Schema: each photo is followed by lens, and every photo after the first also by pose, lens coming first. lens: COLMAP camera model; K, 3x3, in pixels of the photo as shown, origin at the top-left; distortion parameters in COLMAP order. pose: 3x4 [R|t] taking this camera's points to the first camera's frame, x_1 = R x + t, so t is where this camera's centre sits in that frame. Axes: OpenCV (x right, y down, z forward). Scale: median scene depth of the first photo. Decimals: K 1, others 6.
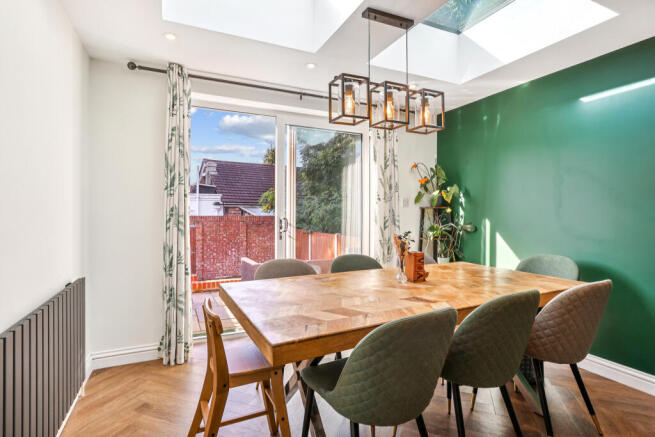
lens RADIAL K [[338.2, 0, 327.5], [0, 338.2, 218.5], [0, 0, 1]] dist [-0.003928, -0.000105]
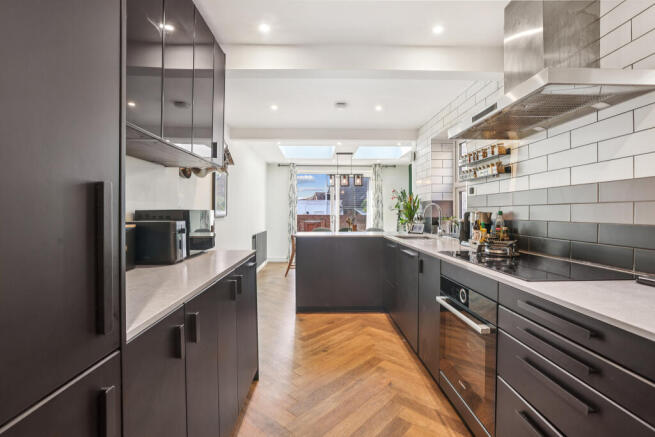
lens RADIAL K [[309.0, 0, 325.5], [0, 309.0, 215.8], [0, 0, 1]] dist [0.000471, 0.000058]
pose [[0.910686, 0.010660, -0.412963, 0.712728], [-0.009920, 0.999943, 0.003937, -0.001359], [0.412981, 0.000511, 0.910739, -1.022051]]
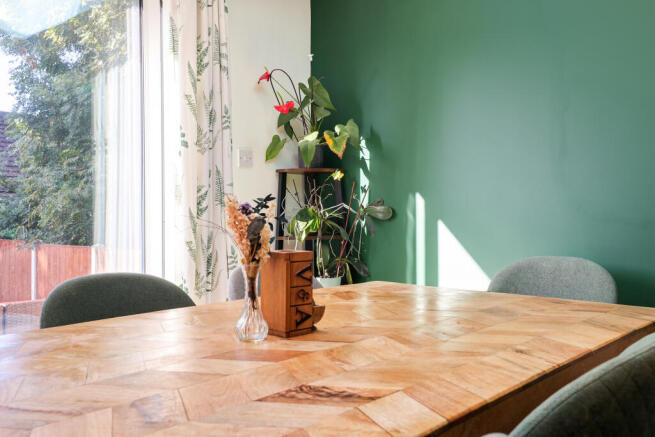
lens RADIAL K [[611.2, 0, 330.1], [0, 611.2, 222.3], [0, 0, 1]] dist [0.010651, 0.011485]
pose [[0.928107, -0.007678, 0.372235, 0.036349], [0.008158, 0.999967, 0.000286, 0.040586], [-0.372224, 0.002771, 0.928139, 0.228667]]
